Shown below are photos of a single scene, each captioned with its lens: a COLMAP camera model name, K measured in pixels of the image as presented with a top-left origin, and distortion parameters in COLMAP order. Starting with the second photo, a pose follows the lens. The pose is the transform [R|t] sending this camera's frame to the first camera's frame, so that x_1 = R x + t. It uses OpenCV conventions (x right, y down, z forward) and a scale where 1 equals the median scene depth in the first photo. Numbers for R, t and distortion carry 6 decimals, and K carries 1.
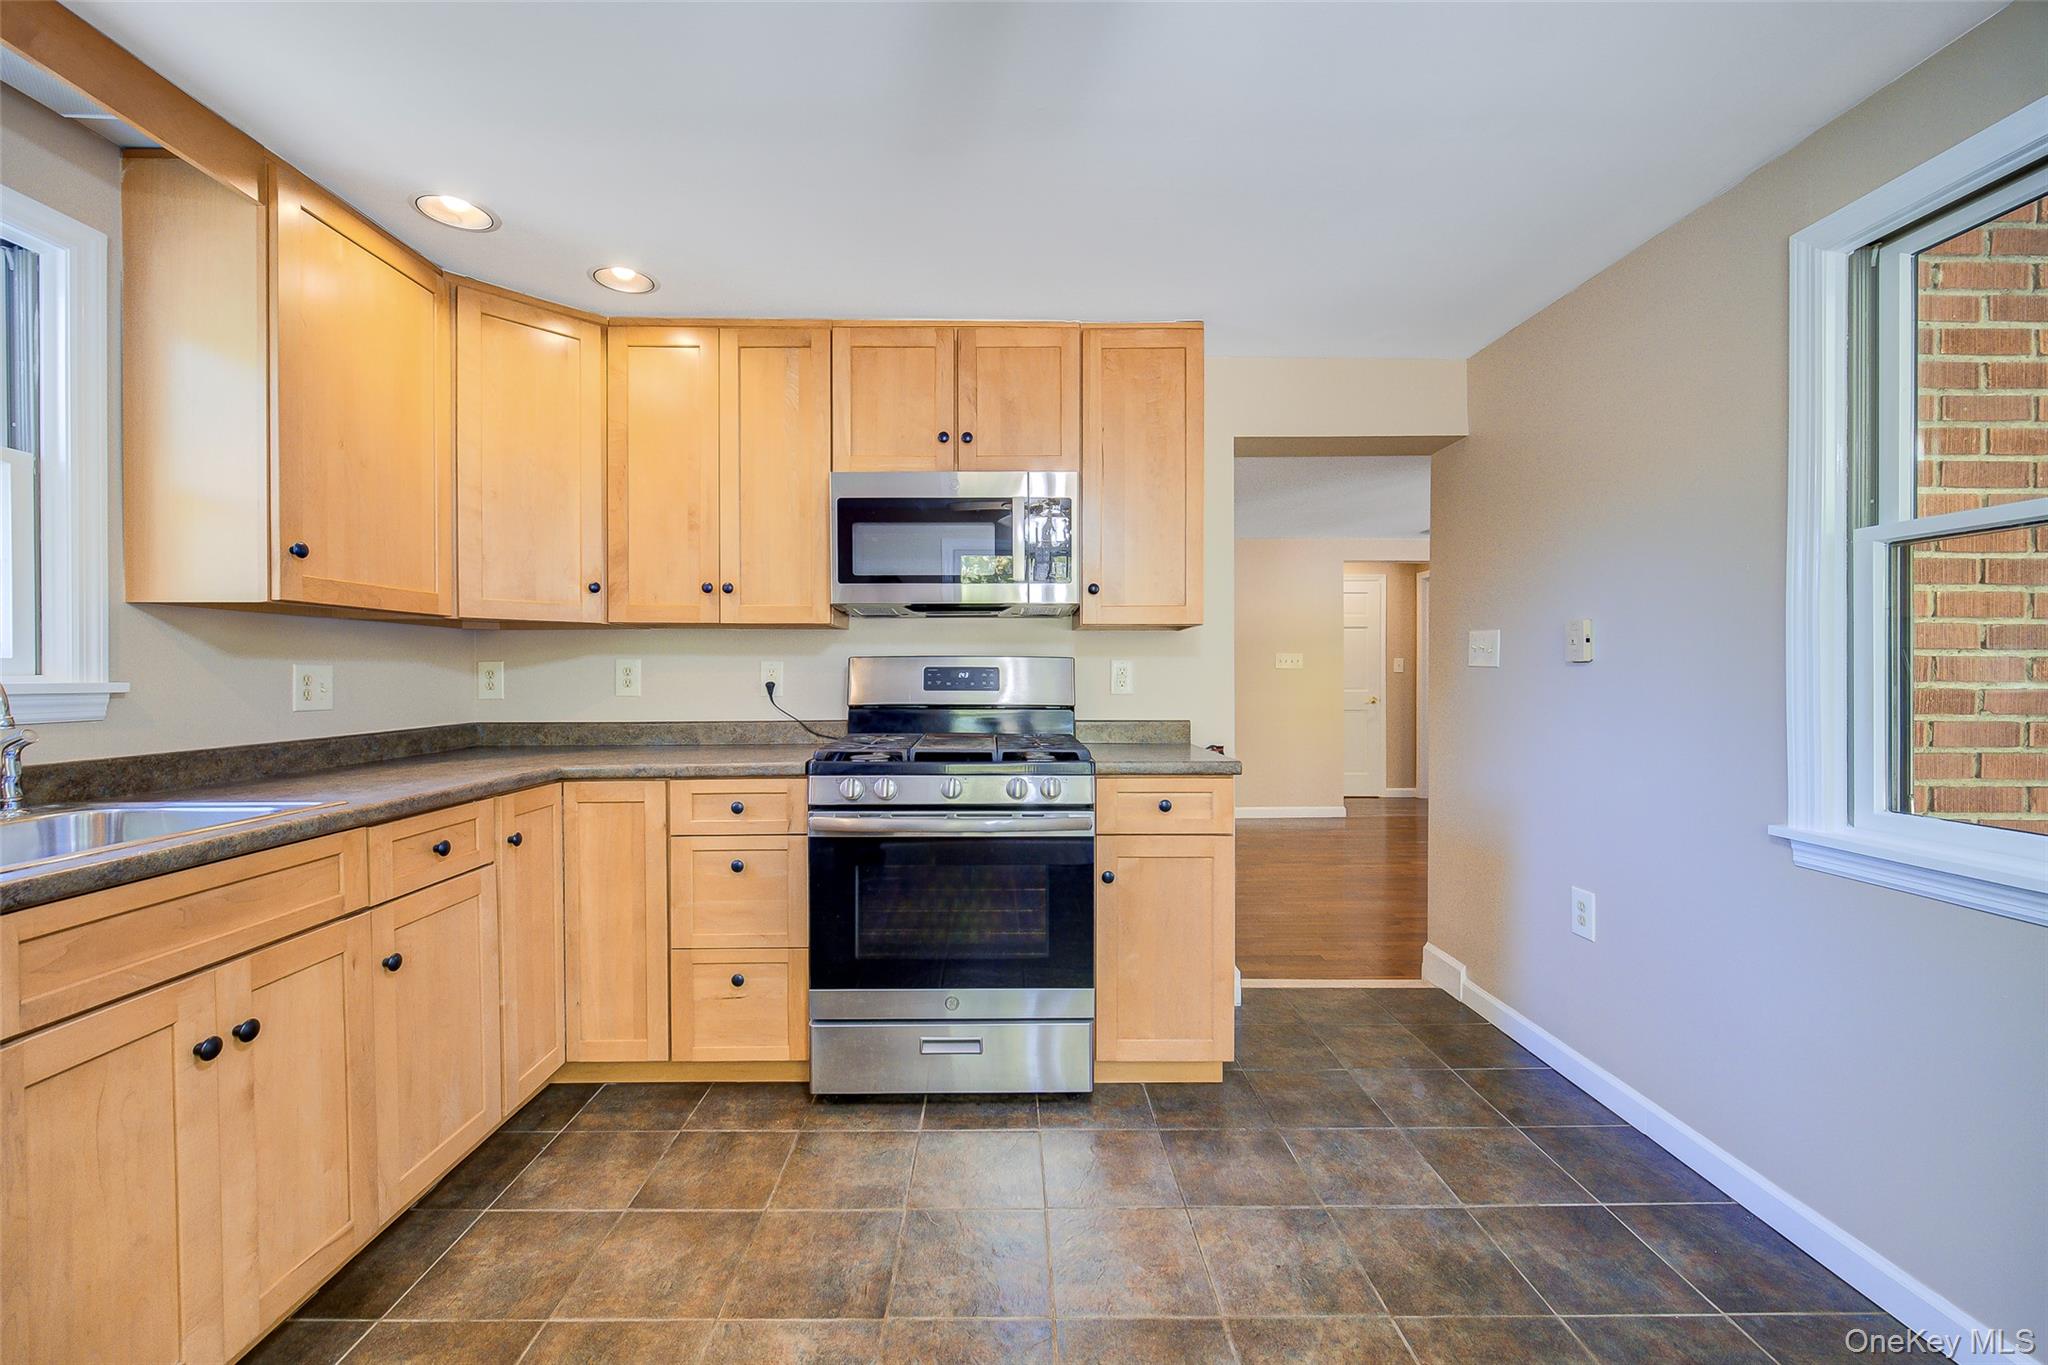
lens RADIAL K [[824.2, 0, 1008.1], [0, 824.2, 680.2], [0, 0, 1]] dist [-0.000849, -0.000152]
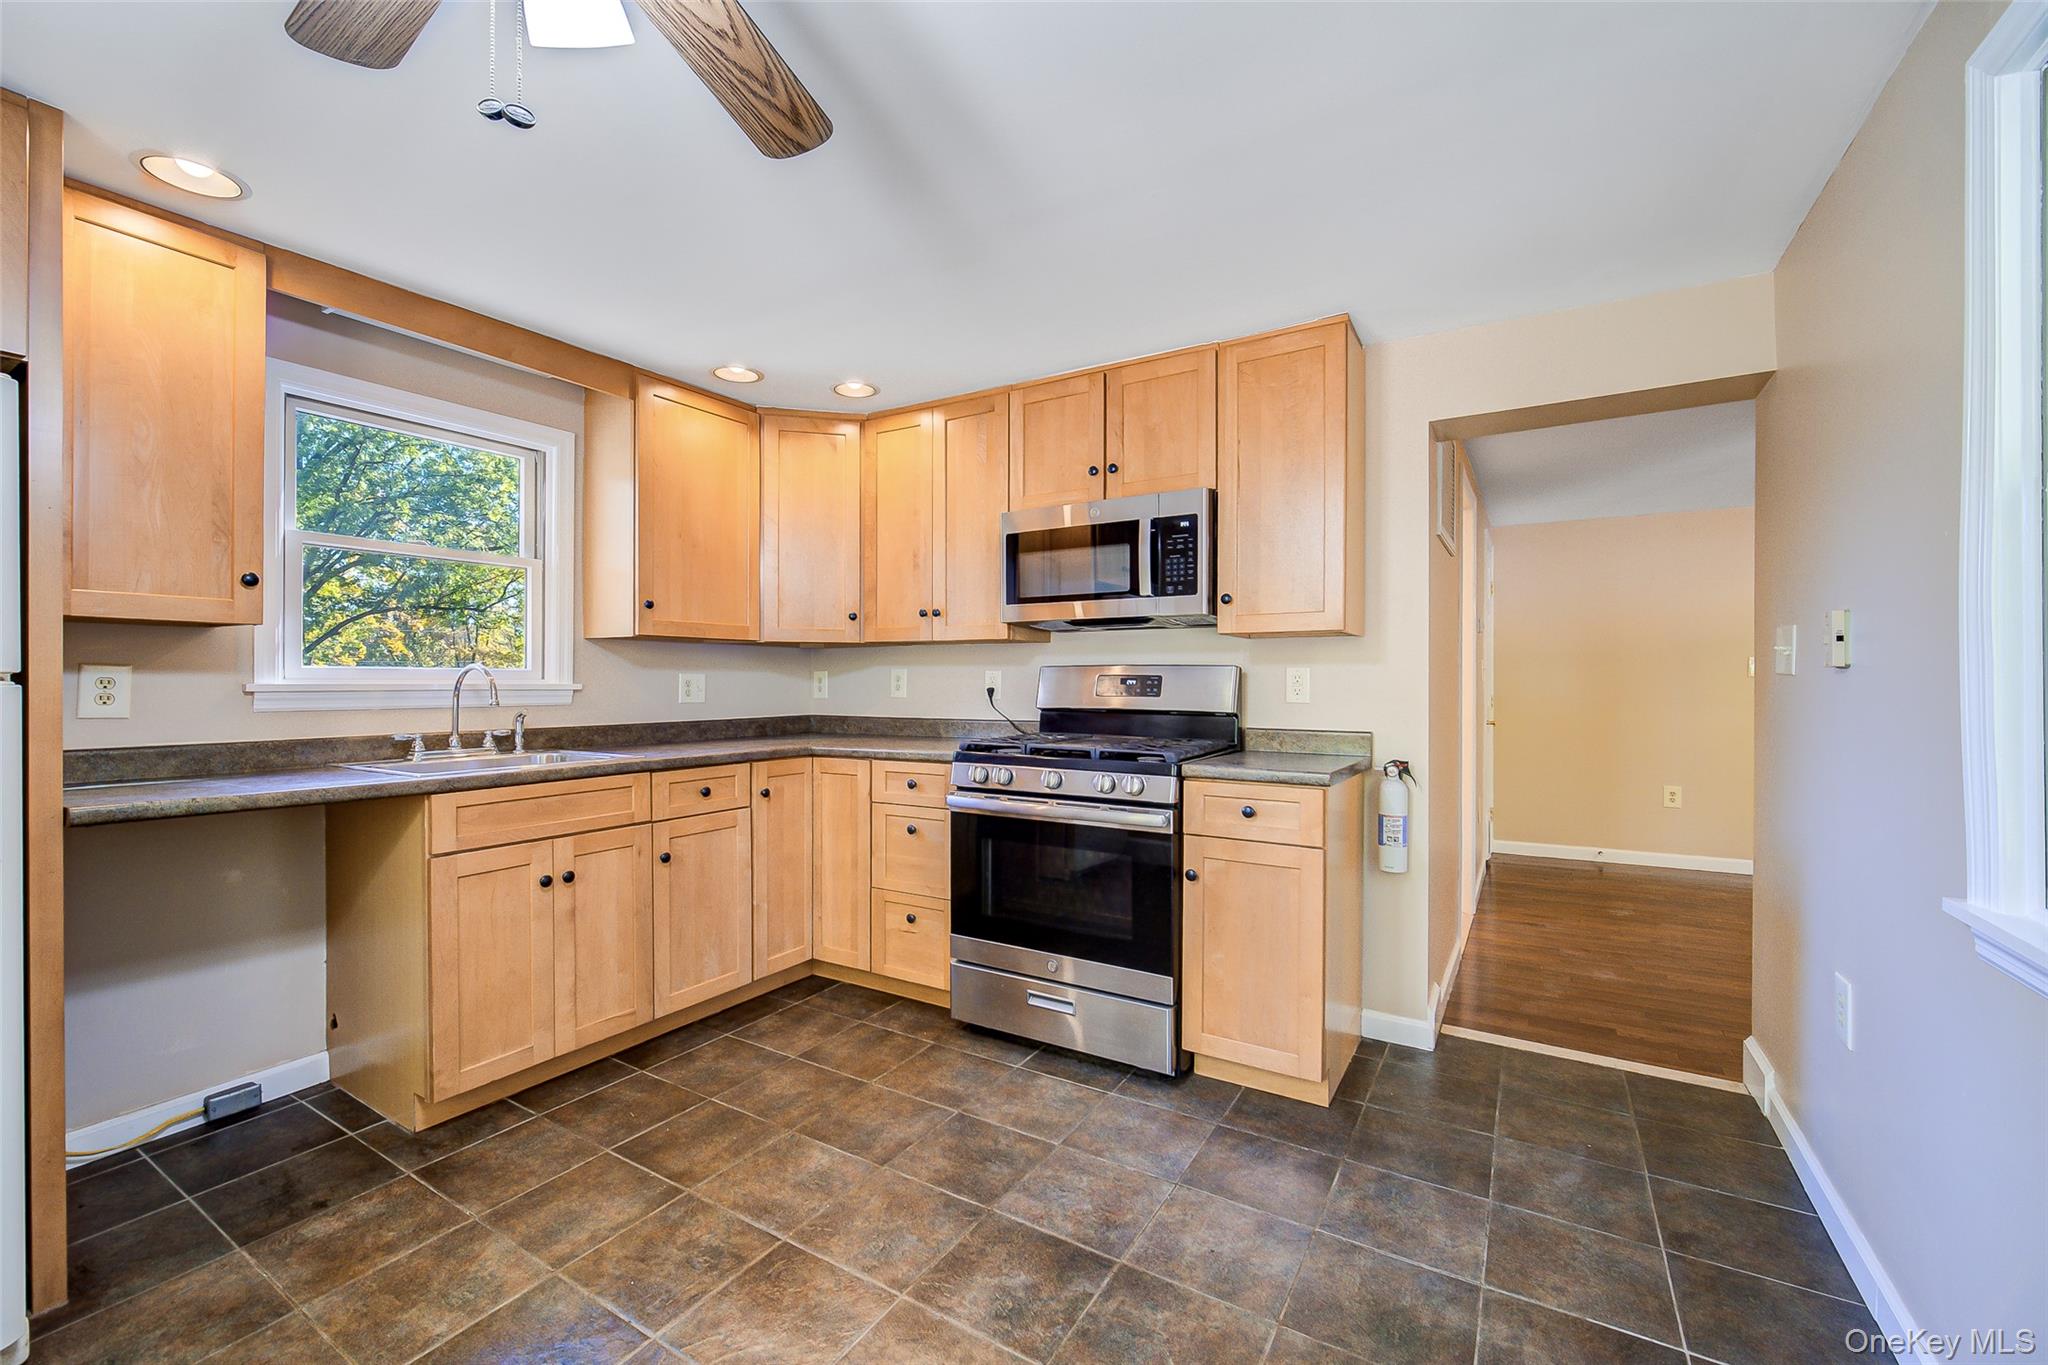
lens RADIAL K [[839.5, 0, 1024.0], [0, 839.5, 682.5], [0, 0, 1]] dist [-0.000581, -0.000184]
pose [[0.851021, 0.004266, -0.525115, 0.511130], [-0.008137, 0.999954, -0.005063, 0.000931], [0.525069, 0.008581, 0.851016, -0.024563]]
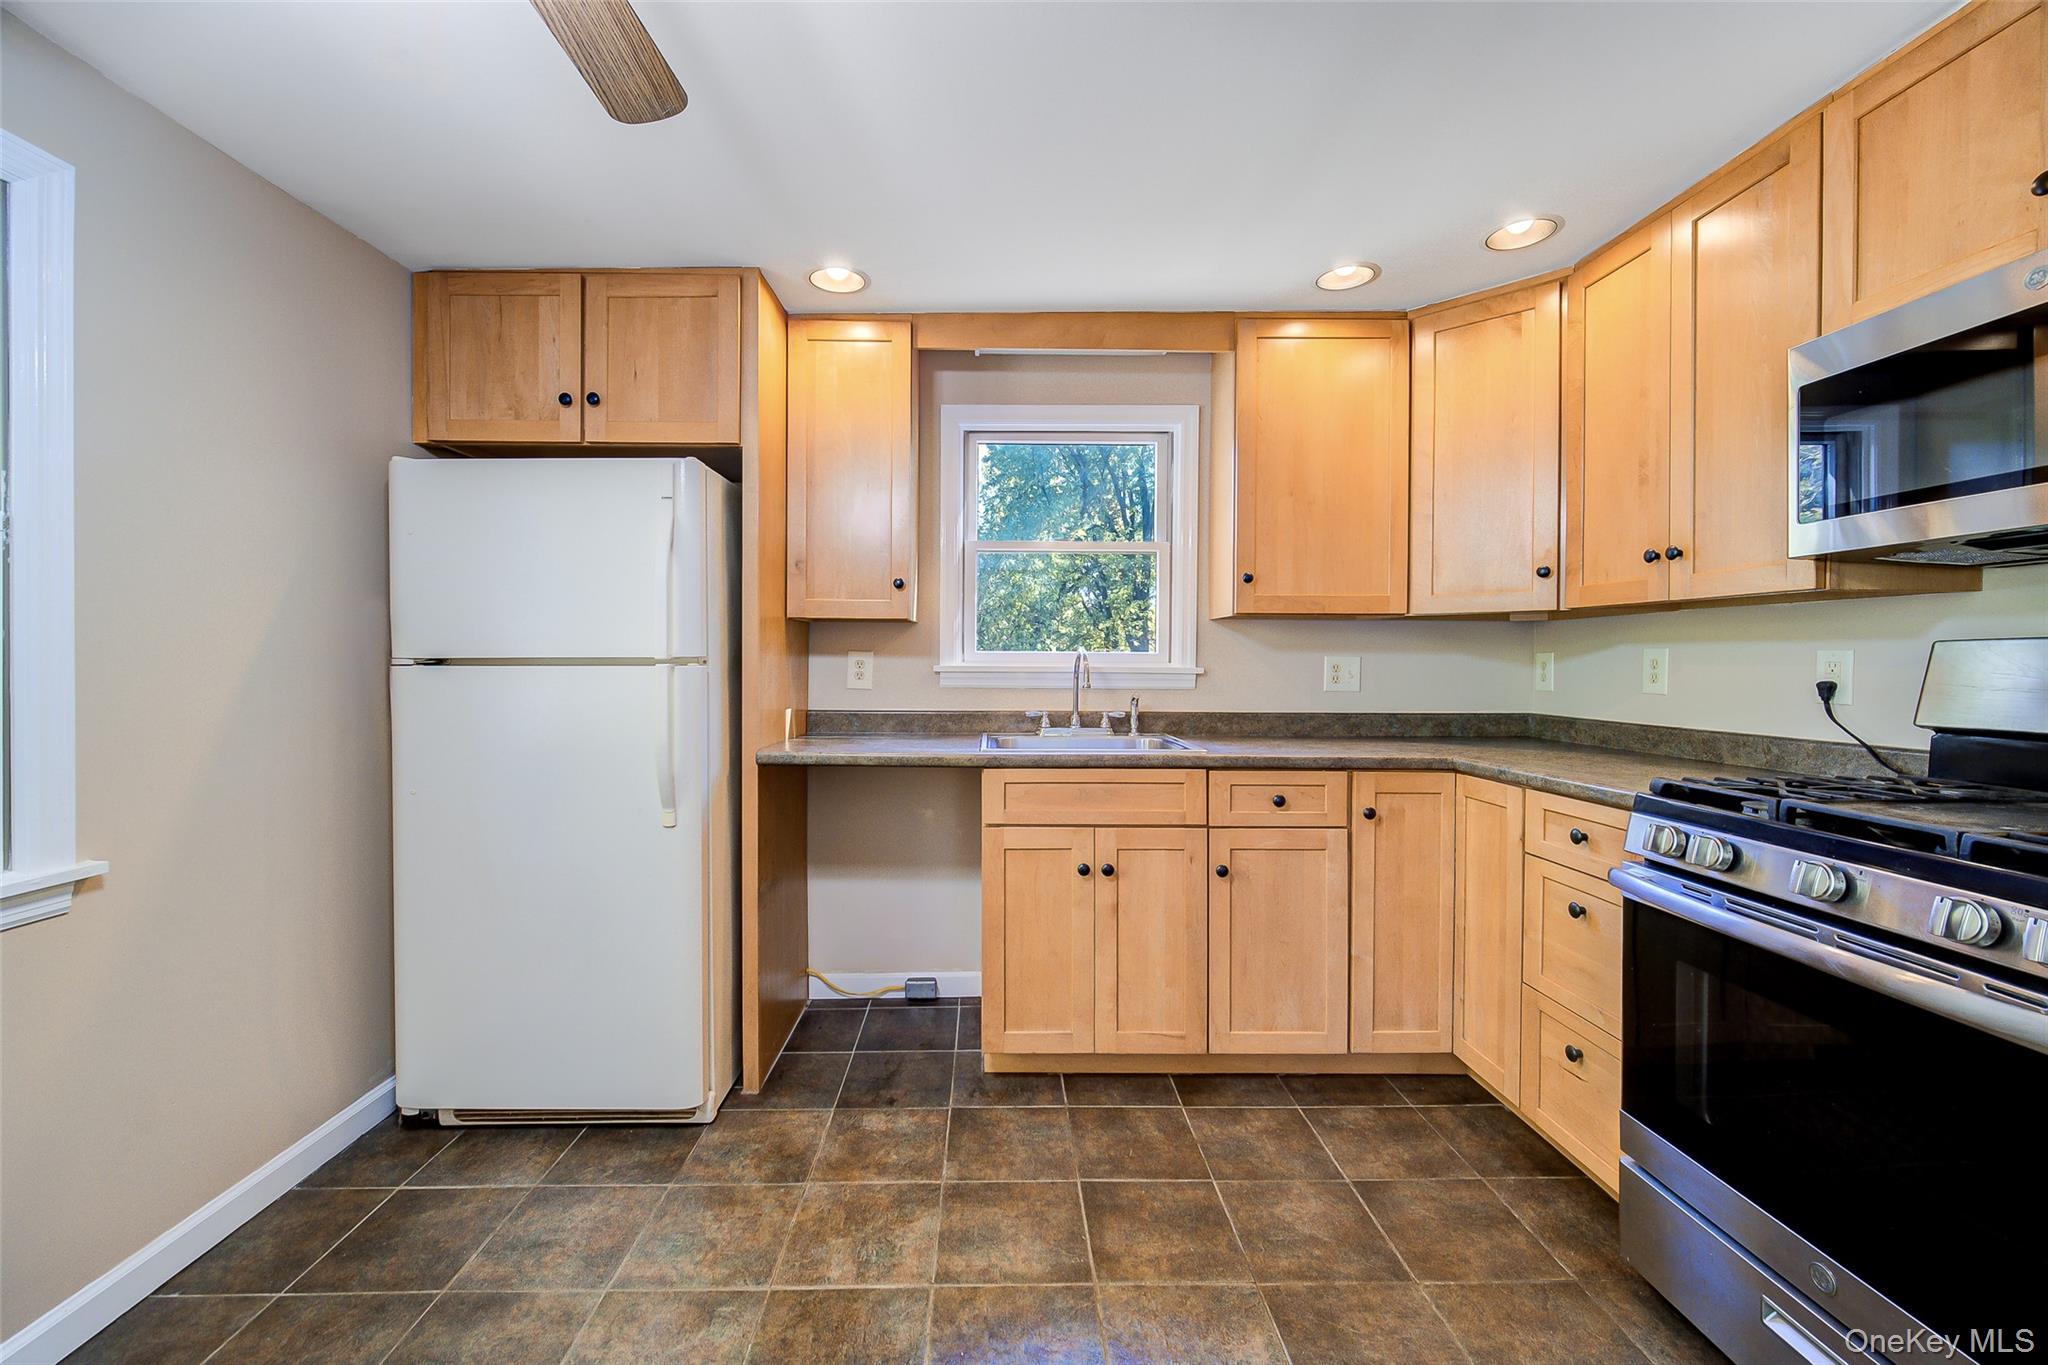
lens RADIAL K [[837.7, 0, 1018.8], [0, 837.7, 665.8], [0, 0, 1]] dist [-0.001819, -0.000532]
pose [[0.008464, 0.009545, -0.999919, 0.471719], [-0.015837, 0.999830, 0.009410, -0.008254], [0.999839, 0.015756, 0.008614, 0.457090]]
